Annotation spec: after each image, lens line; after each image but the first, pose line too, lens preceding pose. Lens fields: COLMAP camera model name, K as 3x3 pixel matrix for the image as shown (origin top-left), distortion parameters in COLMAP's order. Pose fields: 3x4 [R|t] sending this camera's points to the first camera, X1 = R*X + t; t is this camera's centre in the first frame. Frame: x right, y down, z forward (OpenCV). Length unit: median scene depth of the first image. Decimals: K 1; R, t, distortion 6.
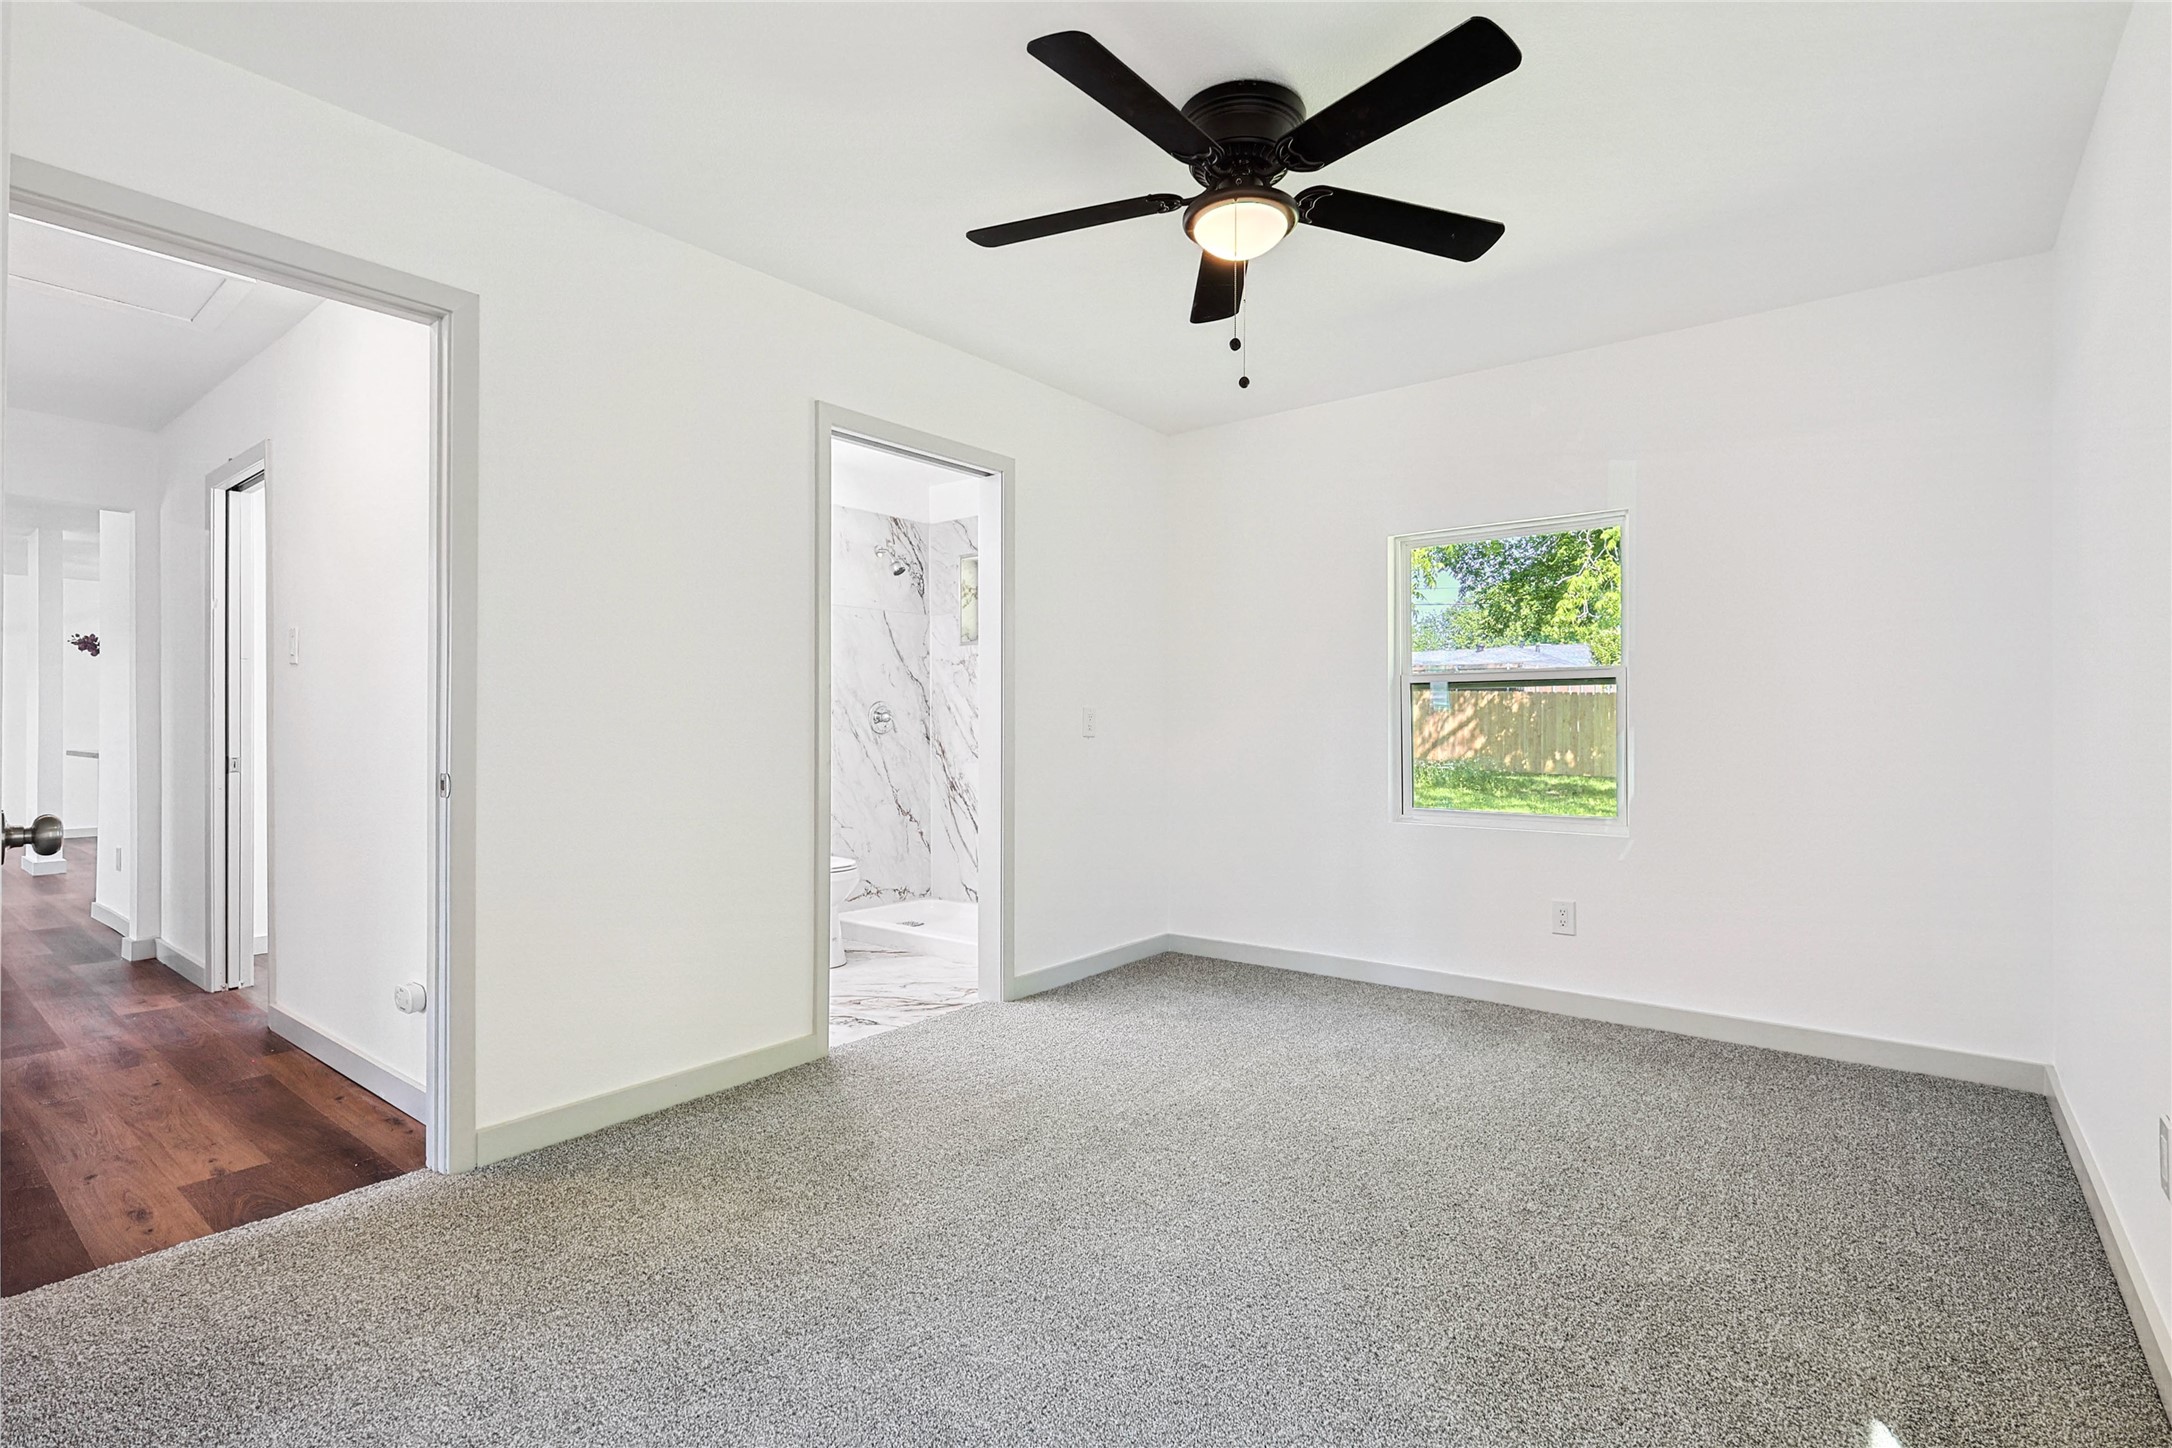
lens RADIAL K [[1028.8, 0, 1091.7], [0, 1028.8, 739.2], [0, 0, 1]] dist [0.004785, -0.000129]
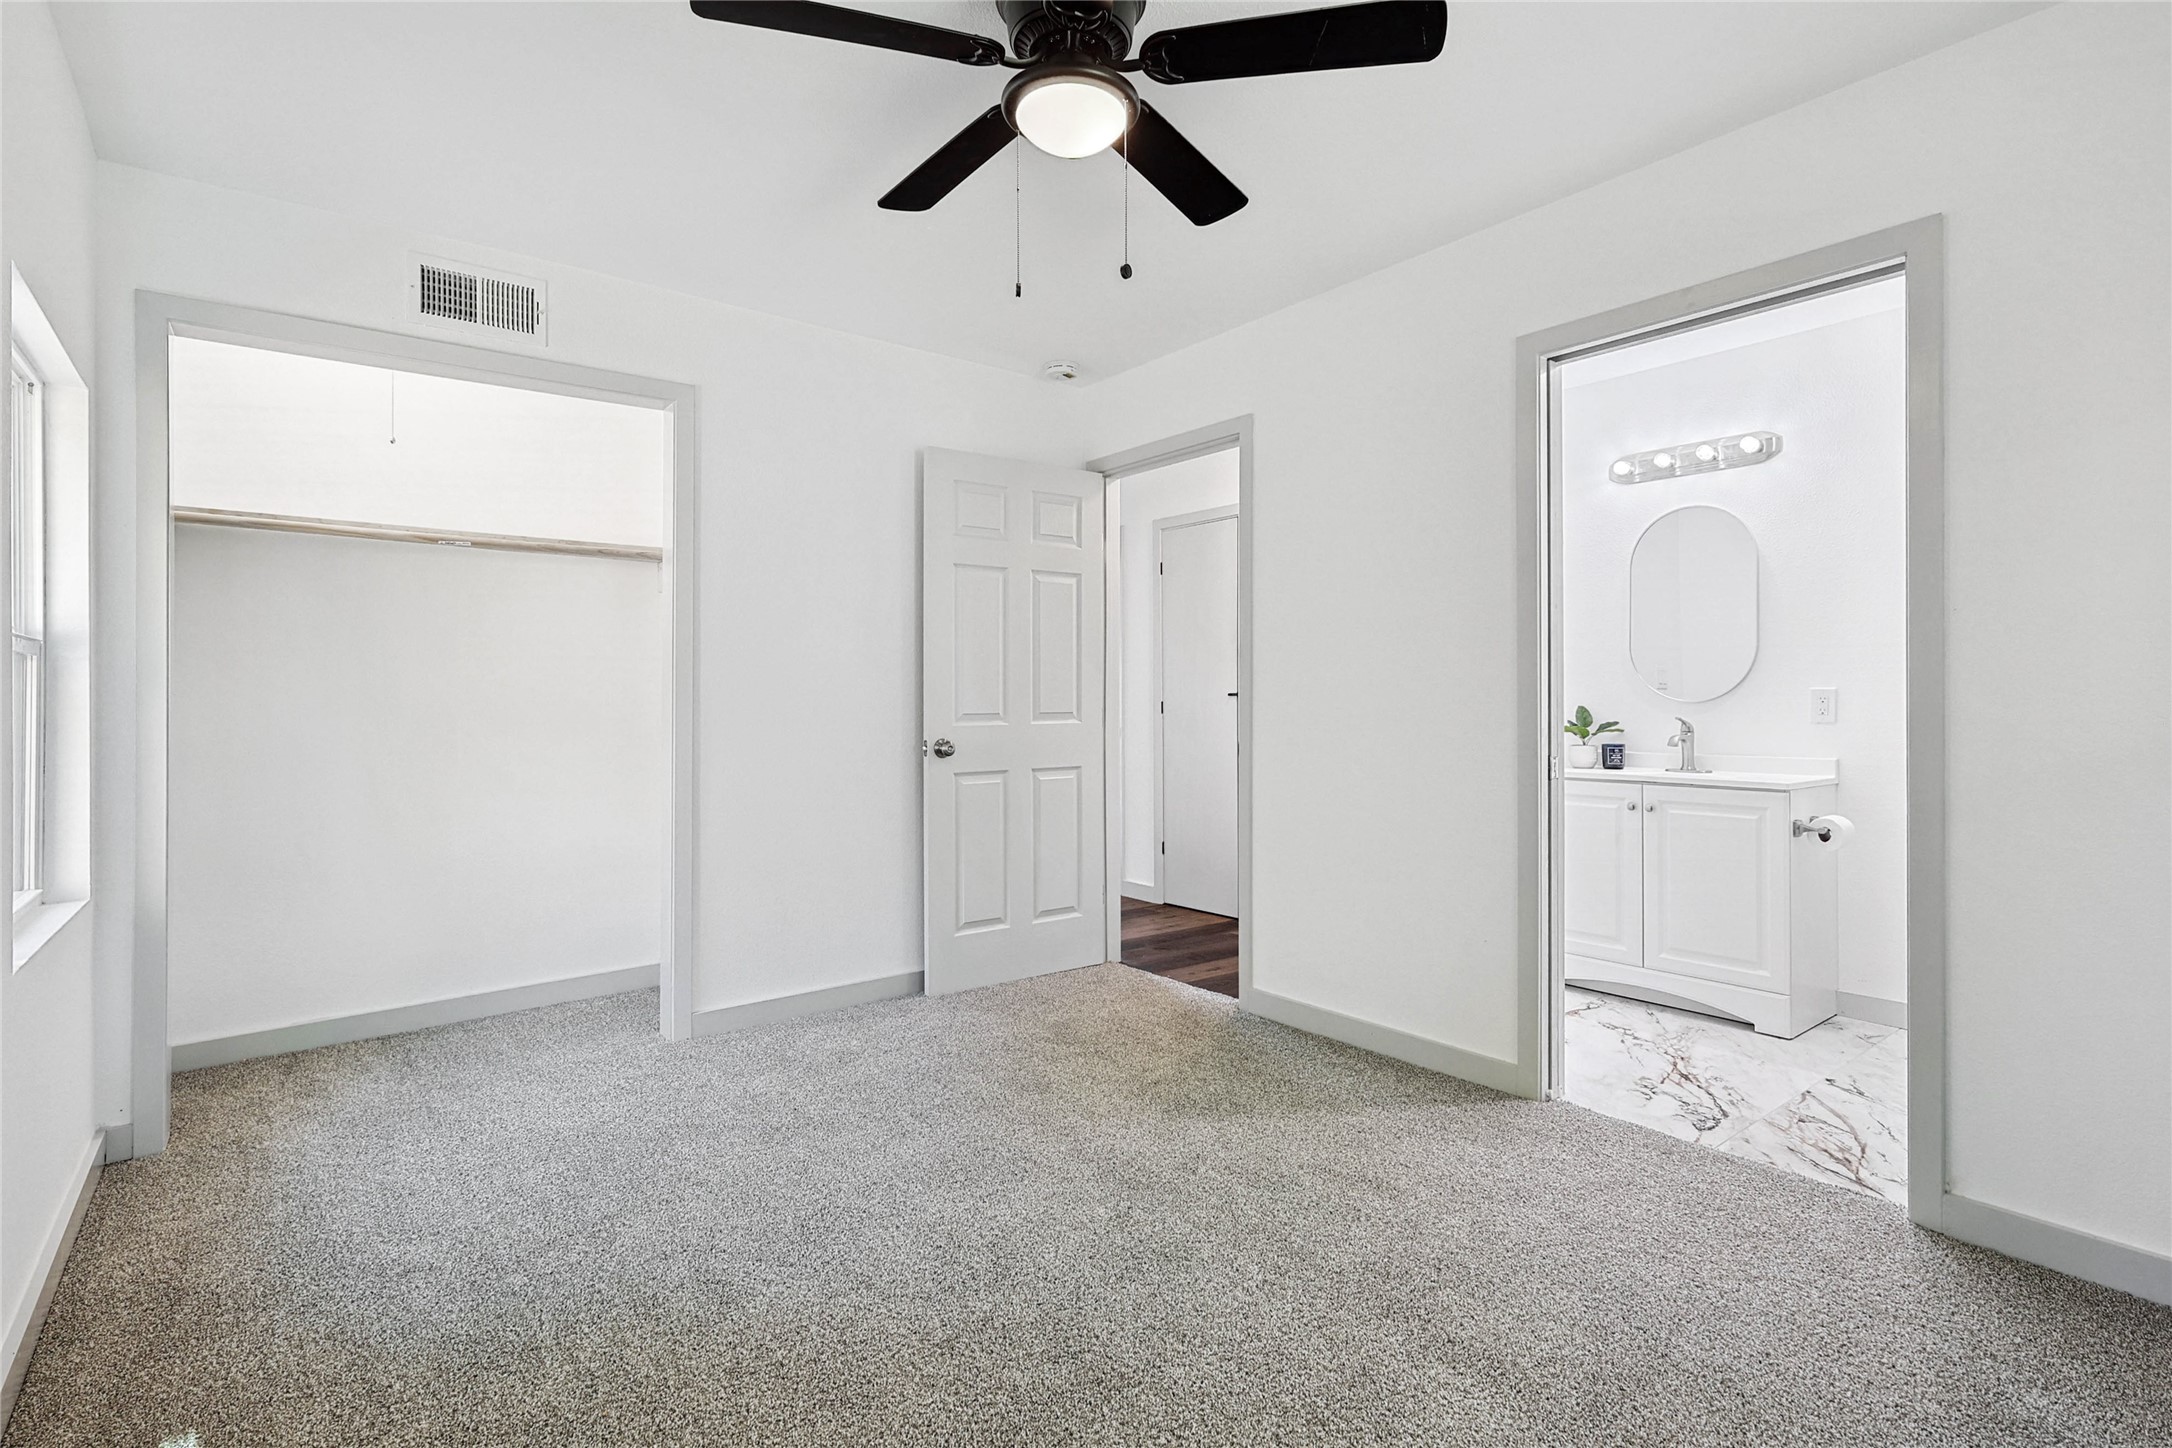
lens RADIAL K [[1028.8, 0, 1095.6], [0, 1028.8, 700.5], [0, 0, 1]] dist [0.004785, -0.000129]
pose [[-0.219520, -0.007408, -0.975580, 0.665840], [-0.021527, 0.999764, -0.002747, -0.011239], [0.975371, 0.020398, -0.219627, 0.847242]]
